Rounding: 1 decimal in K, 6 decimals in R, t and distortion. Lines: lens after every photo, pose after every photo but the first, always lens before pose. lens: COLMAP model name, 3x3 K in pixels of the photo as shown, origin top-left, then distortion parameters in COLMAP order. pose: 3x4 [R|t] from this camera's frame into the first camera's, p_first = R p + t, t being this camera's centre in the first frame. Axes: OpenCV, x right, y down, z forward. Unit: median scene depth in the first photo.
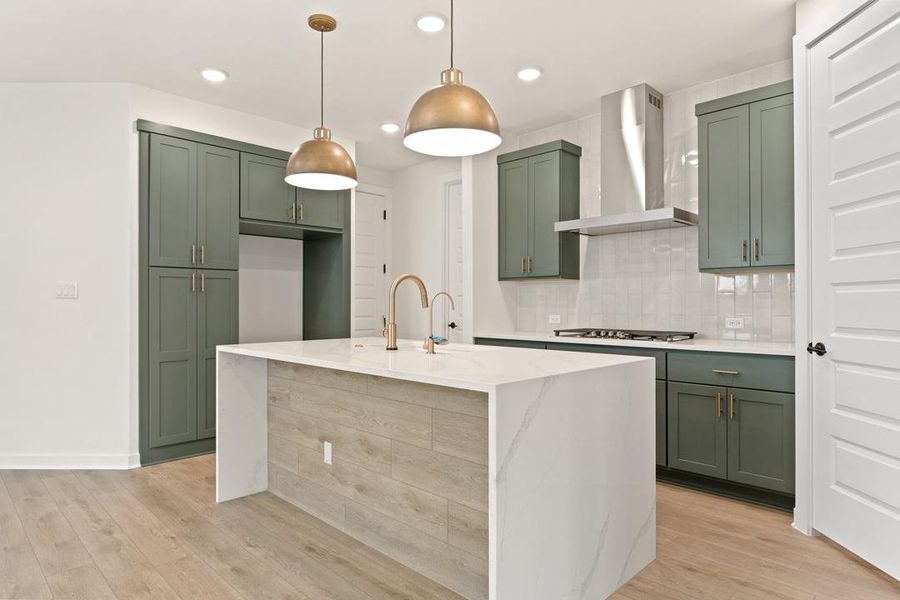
lens RADIAL K [[528.9, 0, 448.9], [0, 528.9, 304.2], [0, 0, 1]] dist [-0.001776, -0.001727]
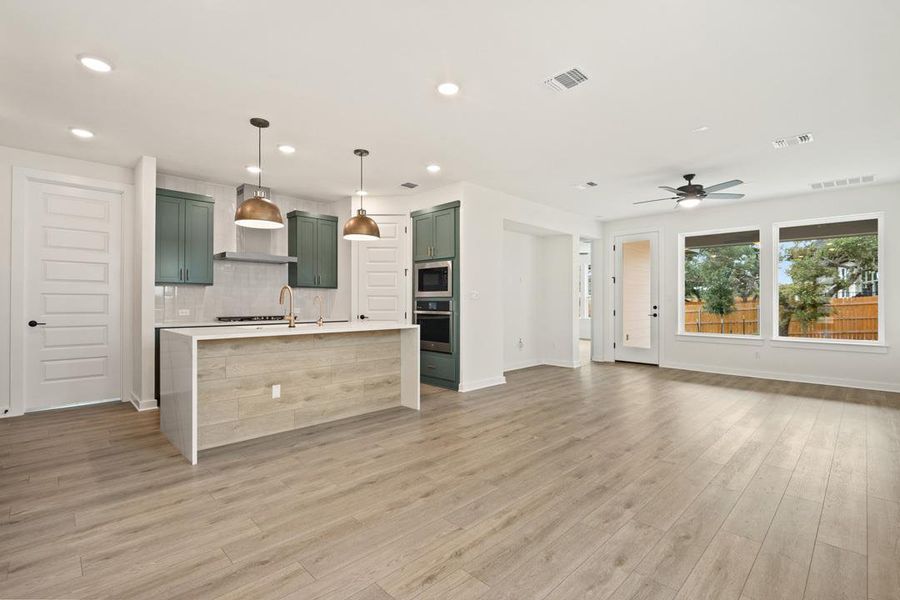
lens RADIAL K [[413.6, 0, 450.7], [0, 413.6, 302.6], [0, 0, 1]] dist [0.005119, -0.006093]
pose [[0.001584, 0.000105, 0.999999, -1.508171], [-0.000267, 1.000000, -0.000105, 0.001552], [-0.999999, -0.000266, 0.001584, 0.441155]]
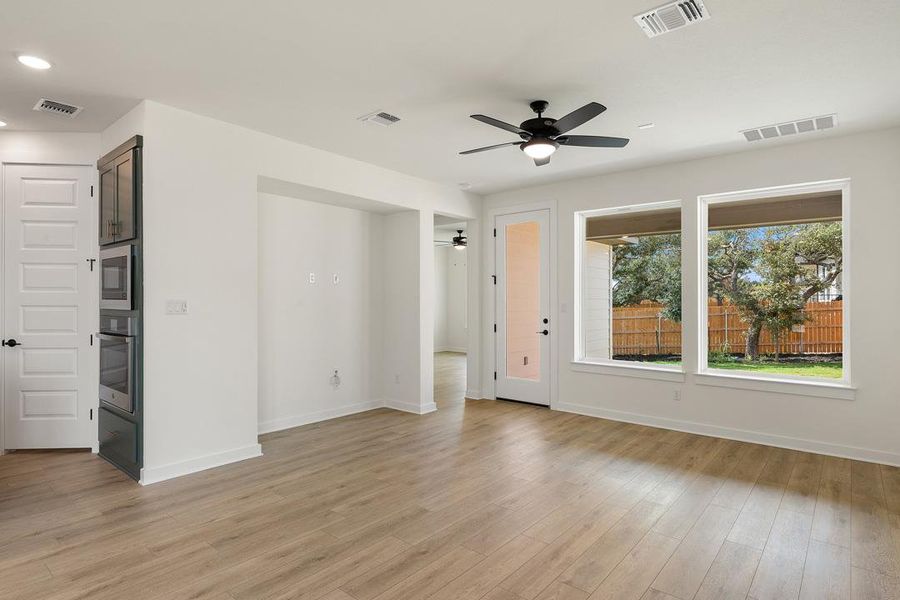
lens RADIAL K [[480.6, 0, 452.0], [0, 480.6, 300.3], [0, 0, 1]] dist [0.006118, -0.005925]
pose [[-0.092038, 0.002793, 0.995752, -0.899142], [-0.003935, 0.999987, -0.003168, -0.049614], [-0.995748, -0.004210, -0.092026, -0.259922]]
